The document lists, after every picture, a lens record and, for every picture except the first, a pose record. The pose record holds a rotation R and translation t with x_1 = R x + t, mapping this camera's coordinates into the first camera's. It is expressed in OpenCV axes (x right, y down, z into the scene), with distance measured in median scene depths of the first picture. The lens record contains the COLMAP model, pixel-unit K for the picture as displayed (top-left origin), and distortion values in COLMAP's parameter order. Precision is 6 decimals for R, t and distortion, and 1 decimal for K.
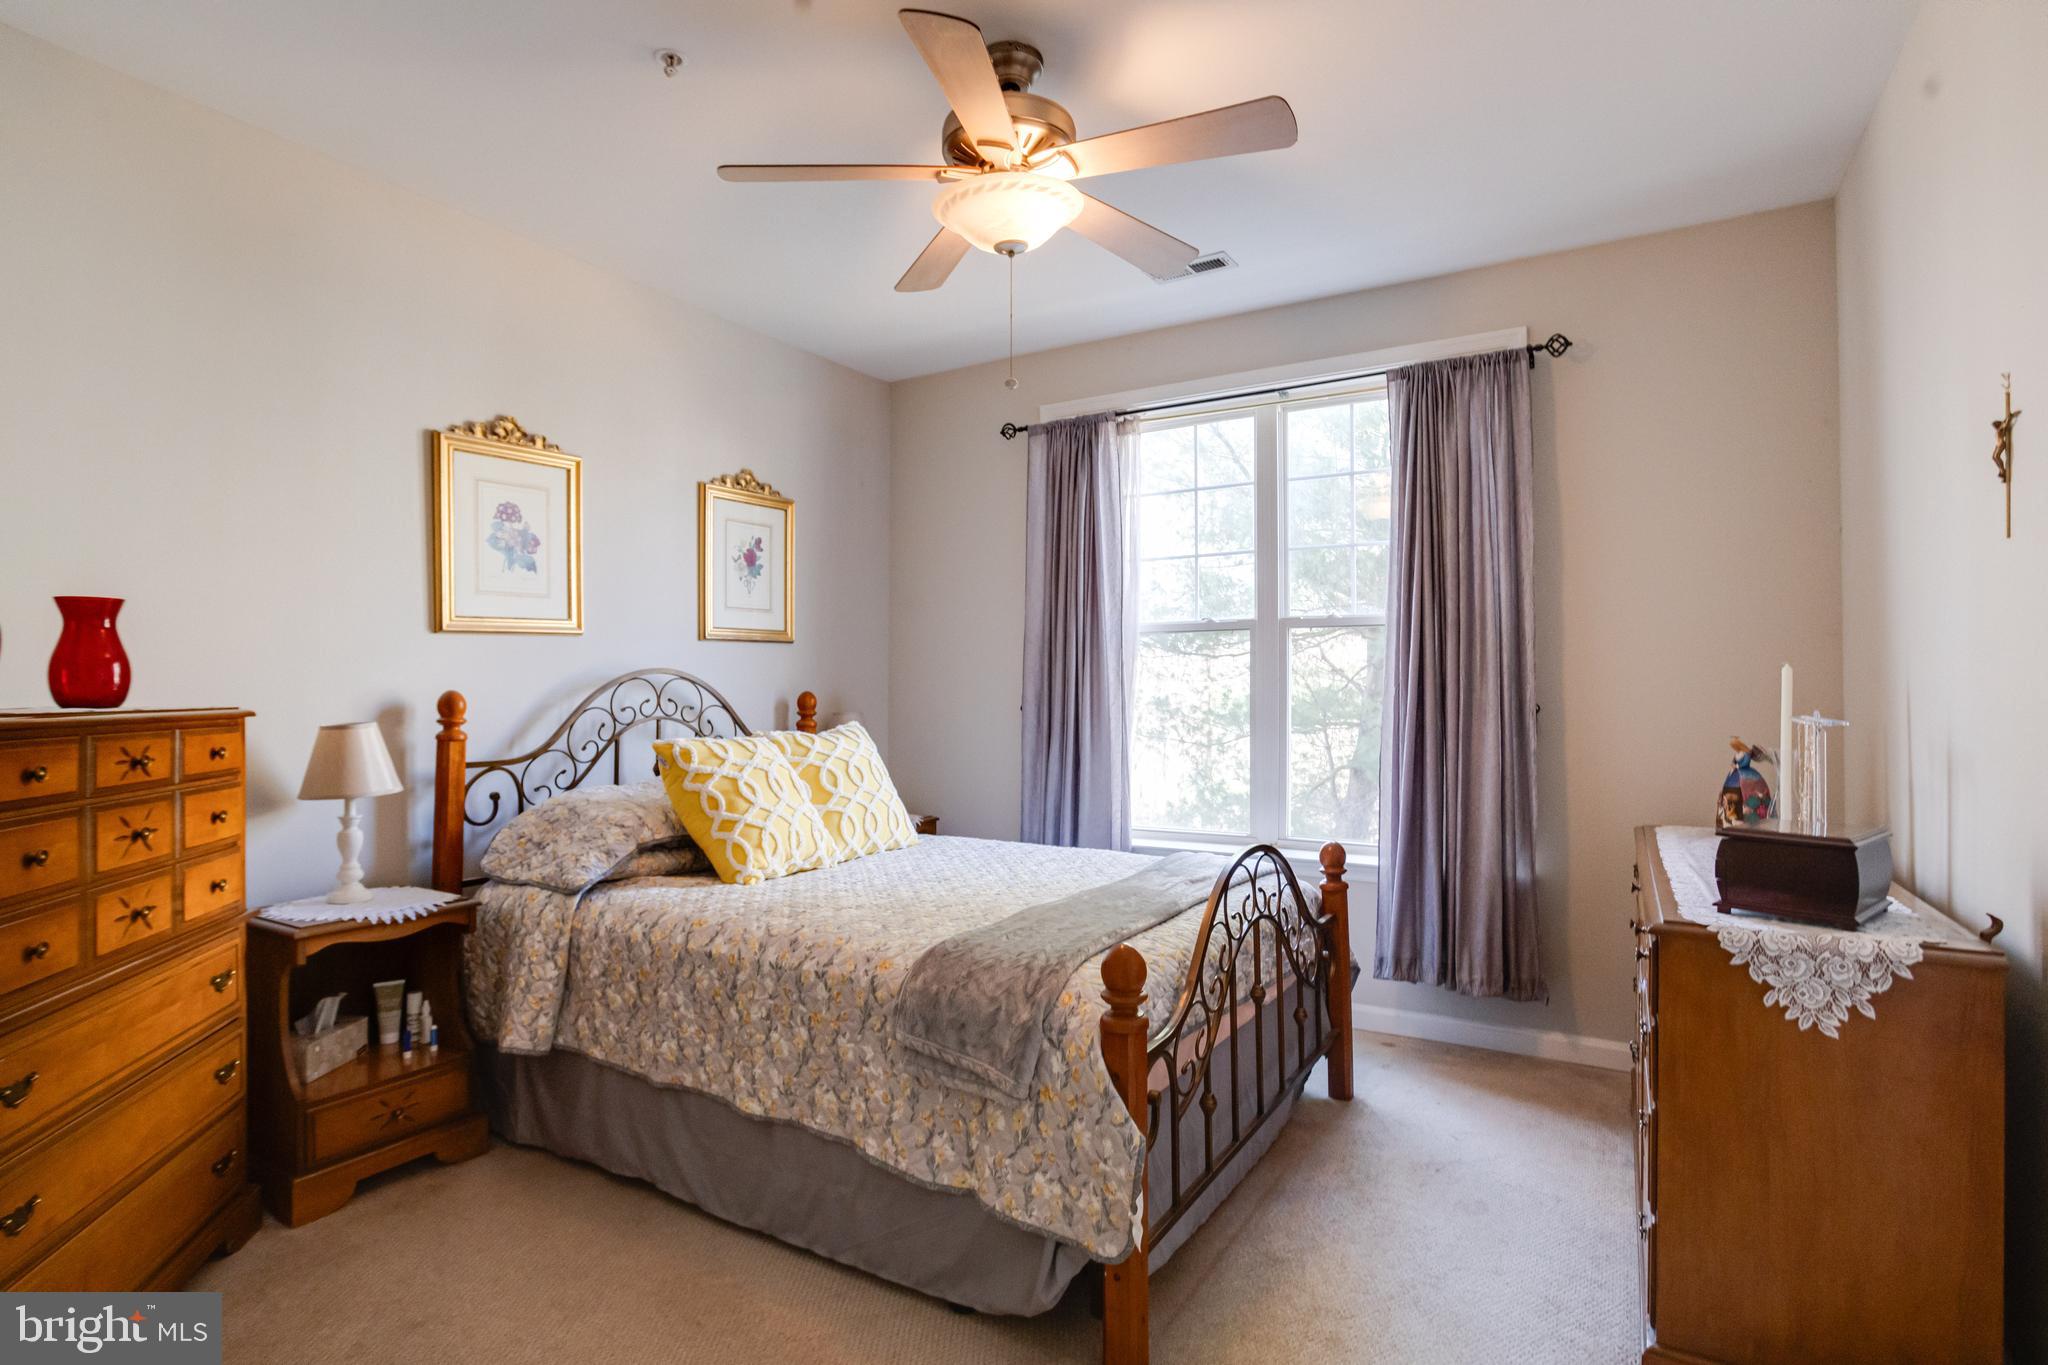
lens RADIAL K [[1035.9, 0, 1042.4], [0, 1035.9, 670.3], [0, 0, 1]] dist [-0.042806, 0.019683]
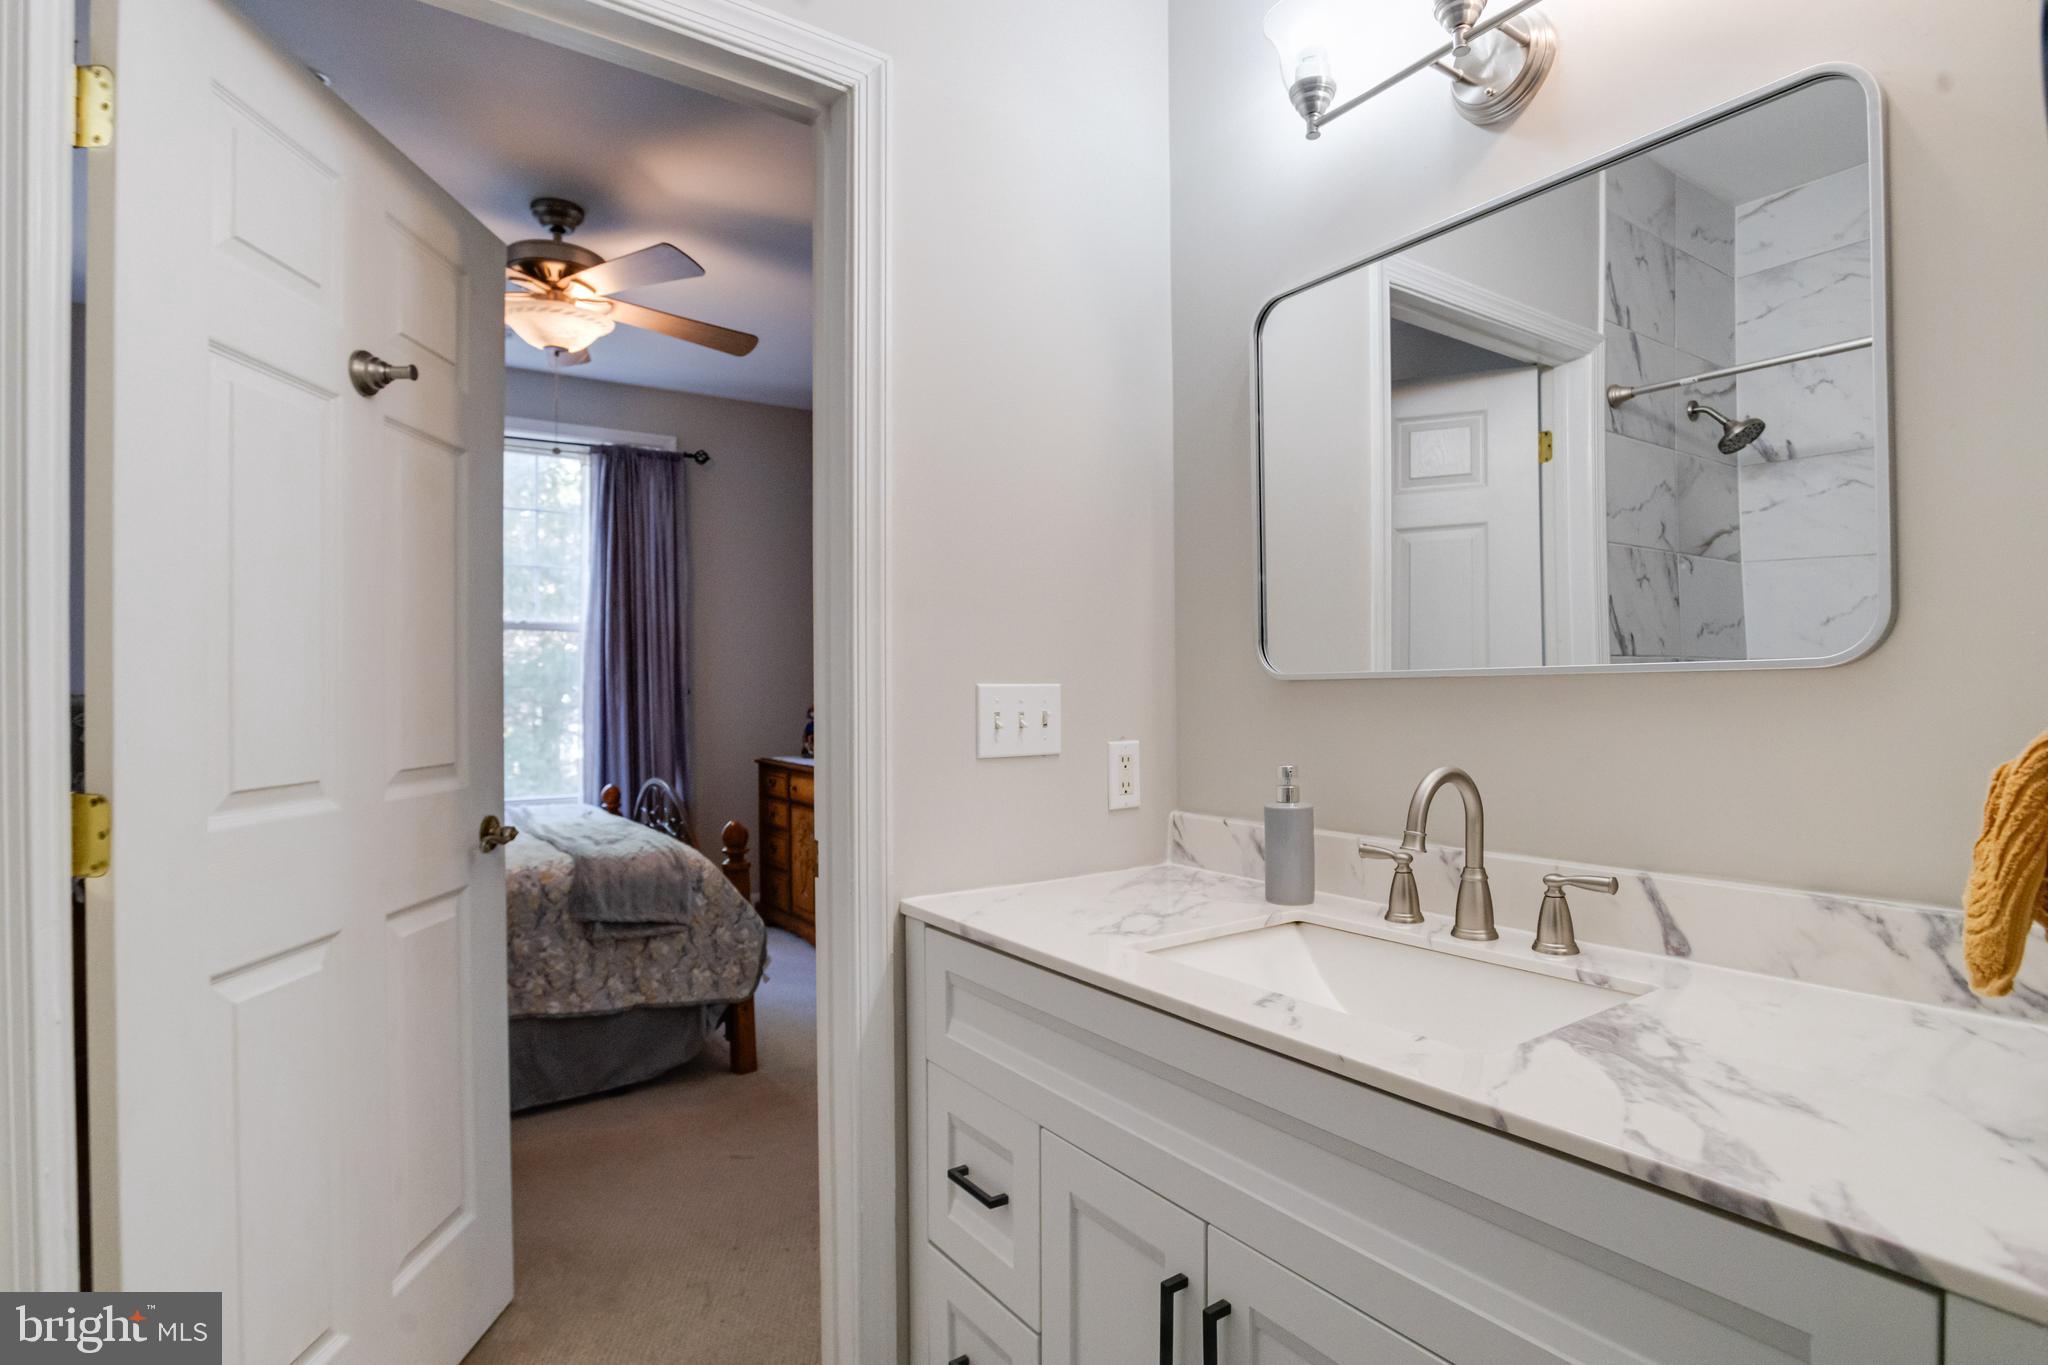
lens RADIAL K [[1035.9, 0, 1014.7], [0, 1035.9, 675.2], [0, 0, 1]] dist [-0.042806, 0.019683]
pose [[0.394251, 0.004258, 0.918993, -0.817528], [-0.012876, 0.999917, 0.000891, 0.007212], [-0.918913, -0.012184, 0.394273, -0.070451]]
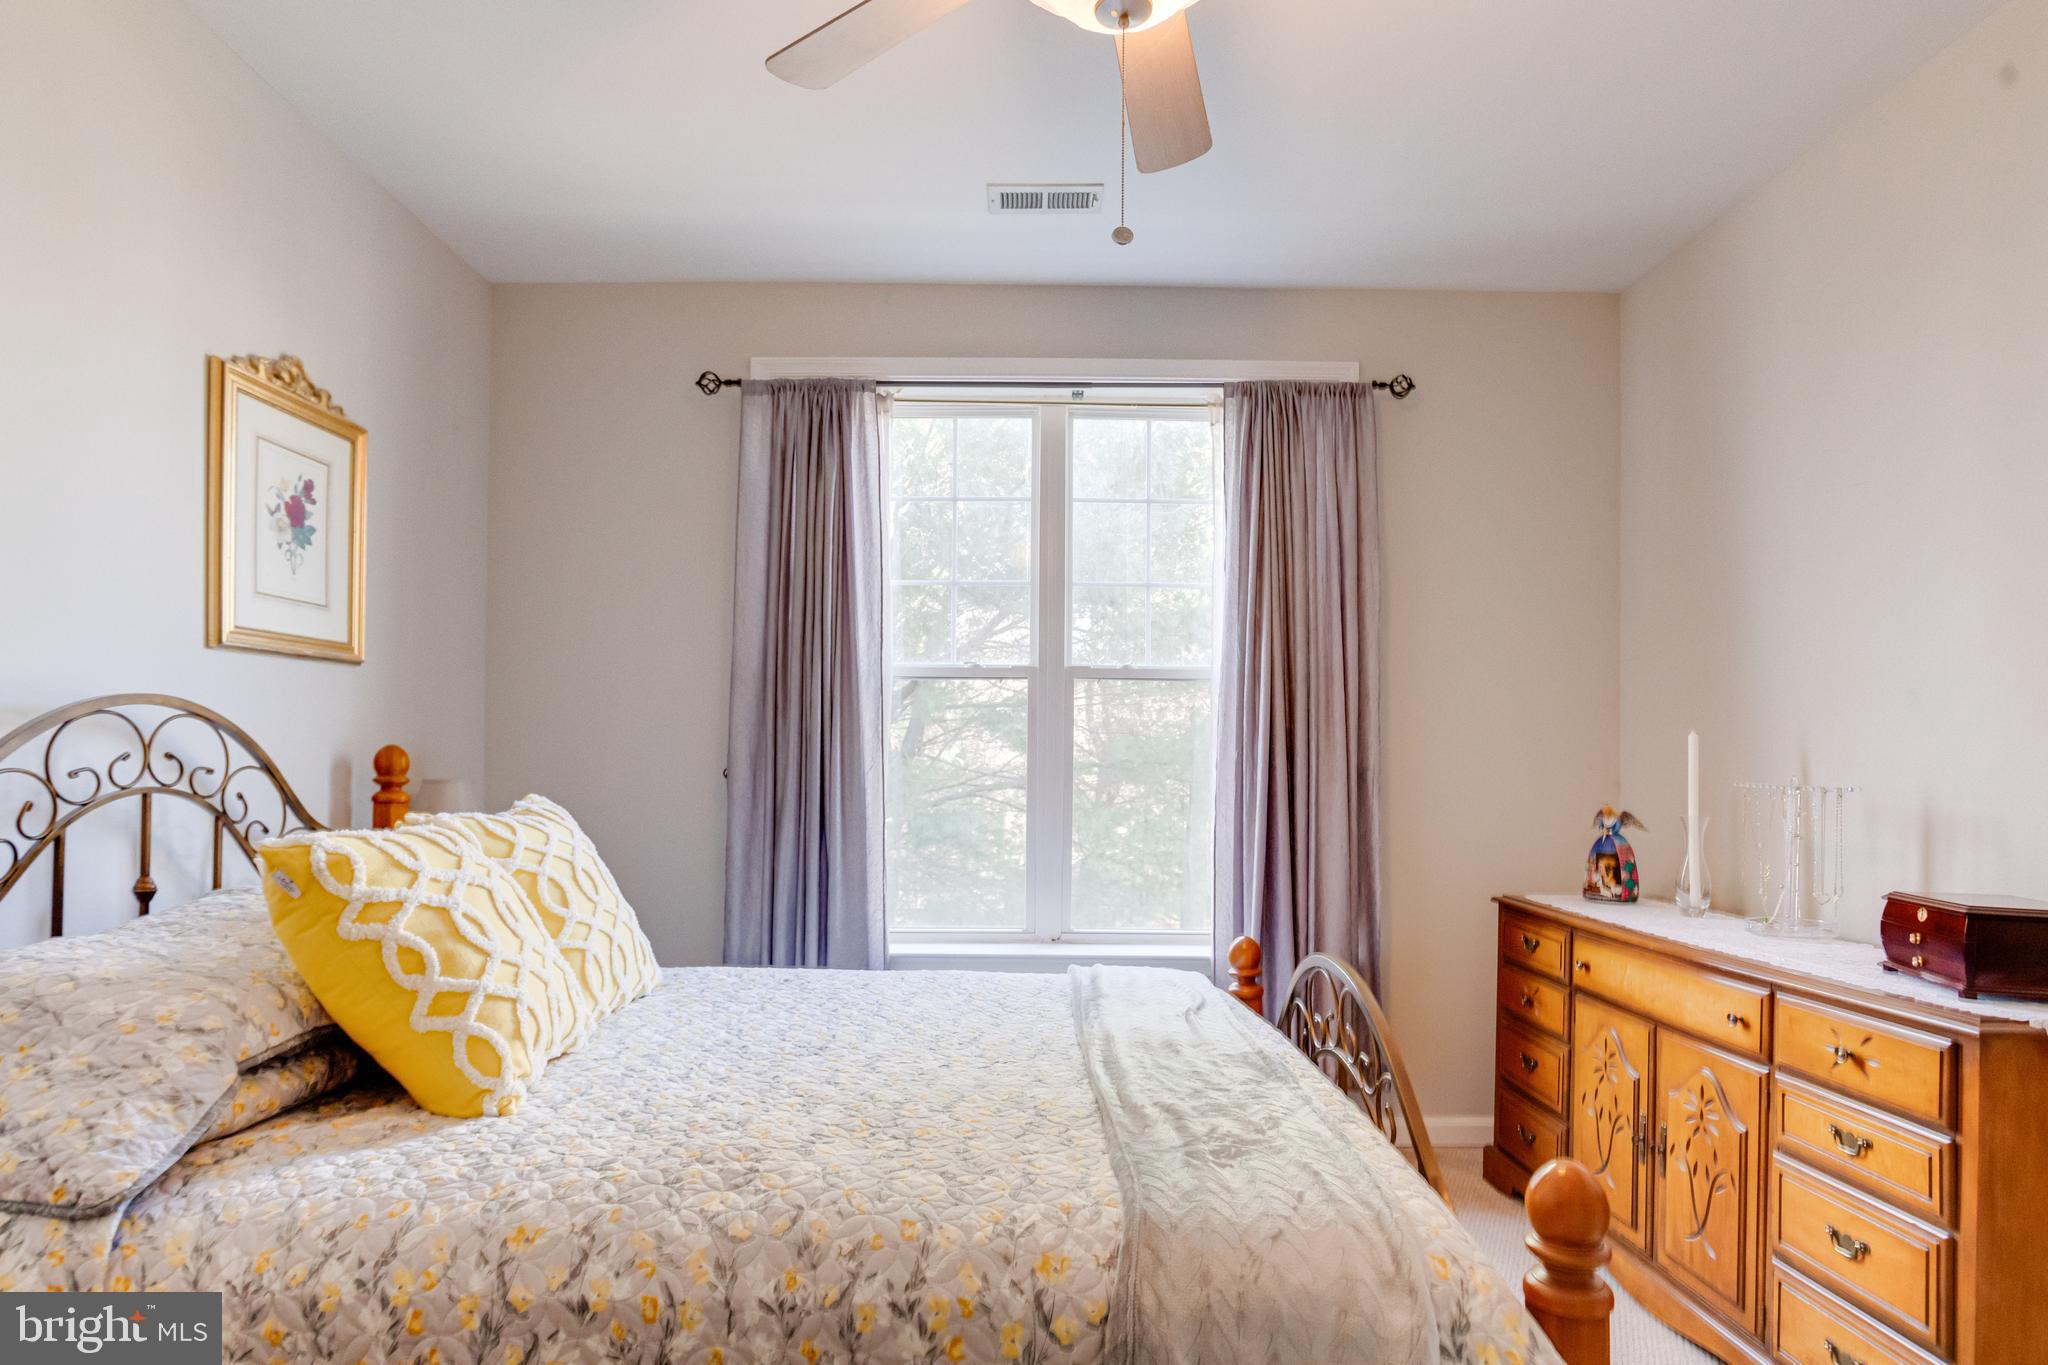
lens RADIAL K [[1035.9, 0, 1002.5], [0, 1035.9, 759.4], [0, 0, 1]] dist [-0.042806, 0.019683]
pose [[0.858385, 0.008255, 0.512939, -0.311486], [-0.018718, 0.999709, 0.015236, 0.017349], [-0.512664, -0.022680, 0.858290, 0.407062]]
